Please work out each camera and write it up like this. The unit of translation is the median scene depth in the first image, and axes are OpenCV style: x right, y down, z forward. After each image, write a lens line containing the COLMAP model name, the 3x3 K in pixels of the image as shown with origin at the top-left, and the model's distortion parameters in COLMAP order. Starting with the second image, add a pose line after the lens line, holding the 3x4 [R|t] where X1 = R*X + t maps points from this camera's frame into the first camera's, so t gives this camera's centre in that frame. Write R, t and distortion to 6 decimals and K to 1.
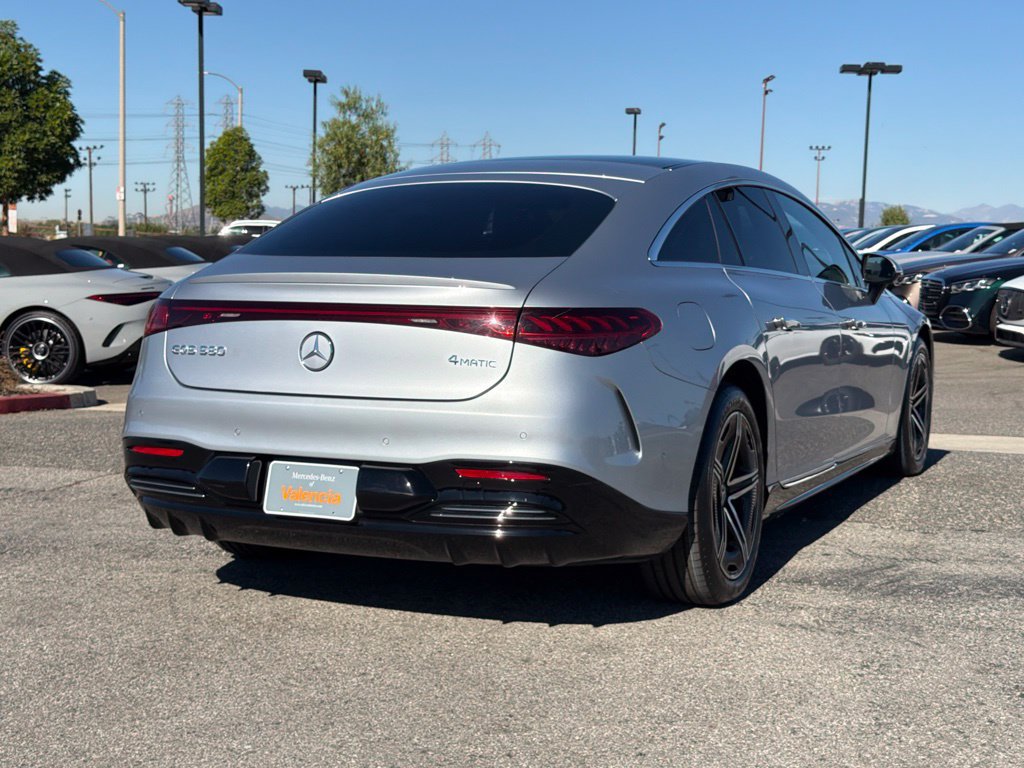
lens RADIAL K [[1557.0, 0, 512.0], [0, 1557.0, 384.0], [0, 0, 1]] dist [0.156055, -0.201205]
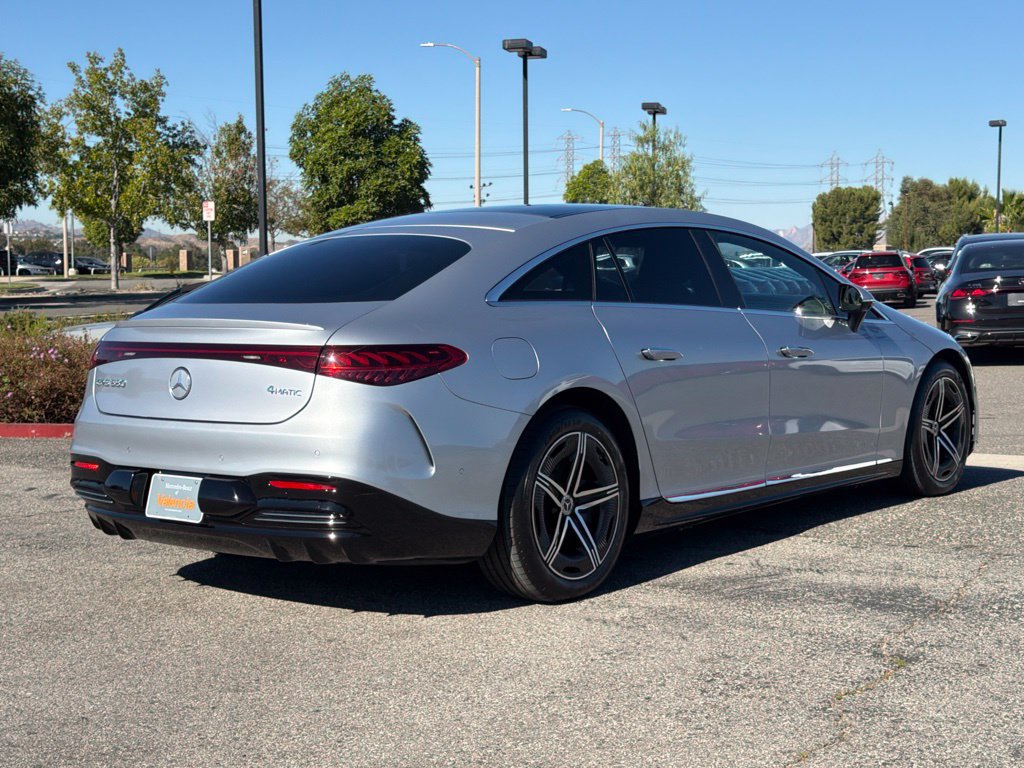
lens RADIAL K [[1542.7, 0, 525.6], [0, 1542.7, 442.3], [0, 0, 1]] dist [0.085113, -0.026905]
pose [[0.970837, 0.001633, -0.239736, 0.354328], [0.003691, 0.999756, 0.021758, -0.000175], [0.239713, -0.022008, 0.970594, -0.088367]]
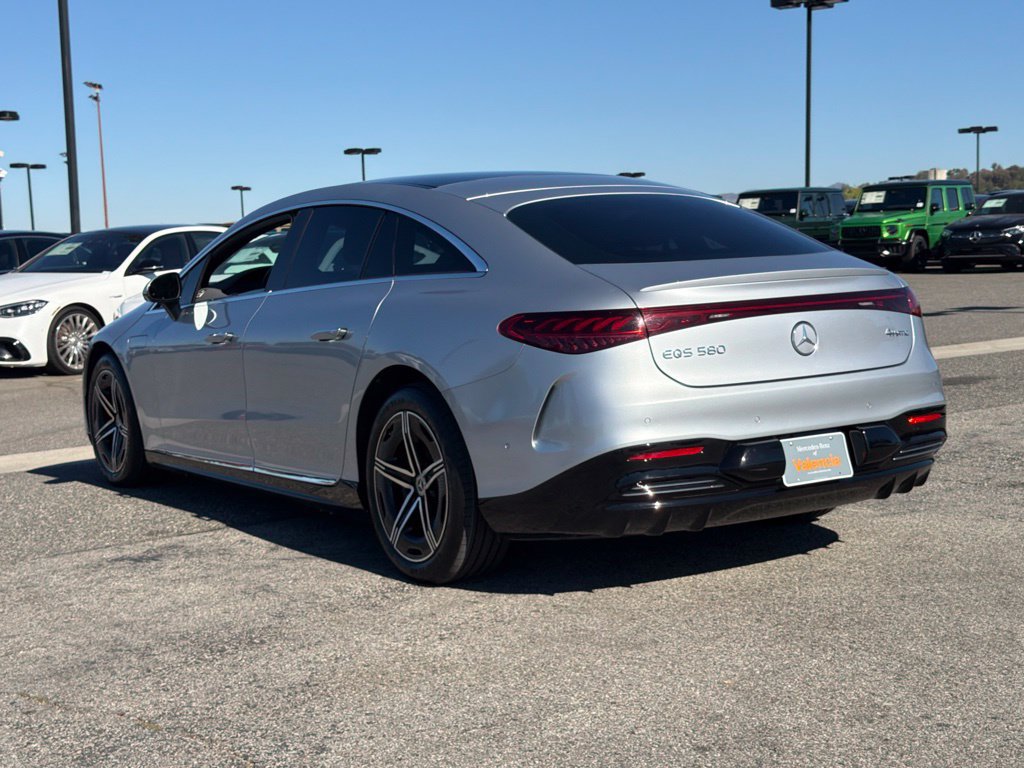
lens RADIAL K [[1557.0, 0, 512.0], [0, 1557.0, 384.0], [0, 0, 1]] dist [0.156055, -0.201205]
pose [[0.525378, -0.104505, 0.844427, -1.016589], [0.116470, 0.991920, 0.050294, -0.059123], [-0.842860, 0.071927, 0.533304, 0.475631]]
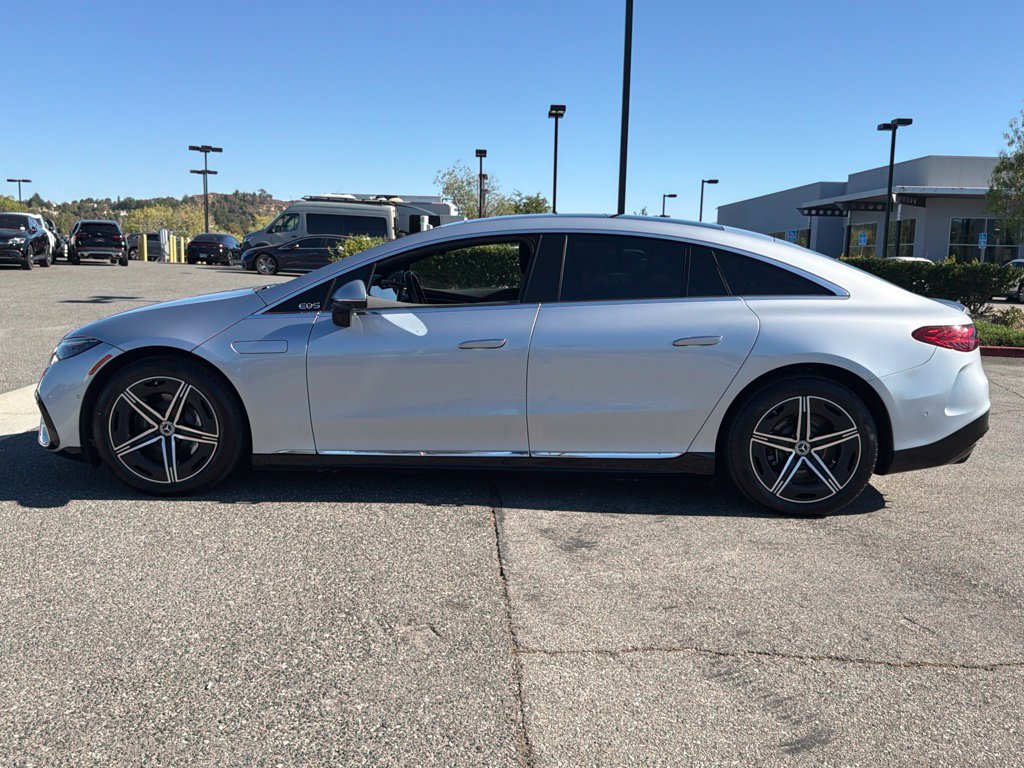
lens RADIAL K [[922.3, 0, 512.0], [0, 922.3, 384.0], [0, 0, 1]] dist [0.060677, -0.011424]
pose [[-0.402187, -0.145577, 0.903910, -0.840253], [0.048283, 0.982532, 0.179722, -0.174386], [-0.914284, 0.115925, -0.388132, 1.668094]]
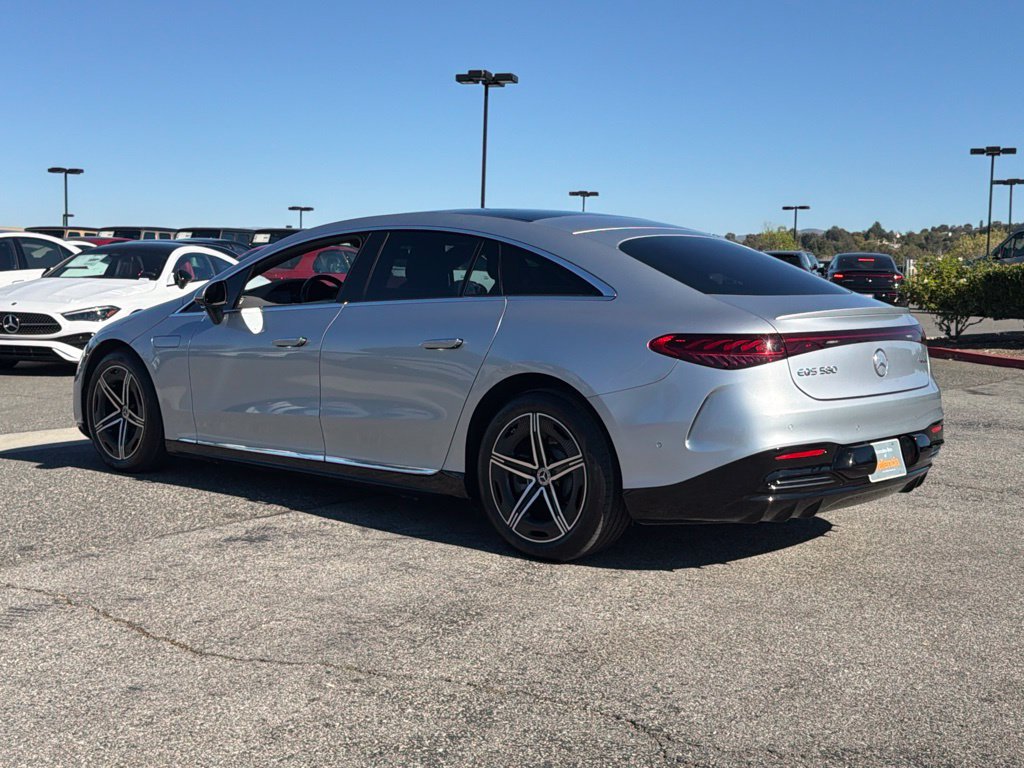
lens RADIAL K [[1301.7, 0, 524.4], [0, 1301.7, 372.2], [0, 0, 1]] dist [0.124023, -0.047126]
pose [[0.291246, -0.080697, 0.953239, -1.139407], [0.069739, 0.995576, 0.062973, -0.092359], [-0.954103, 0.048137, 0.295585, 0.799539]]
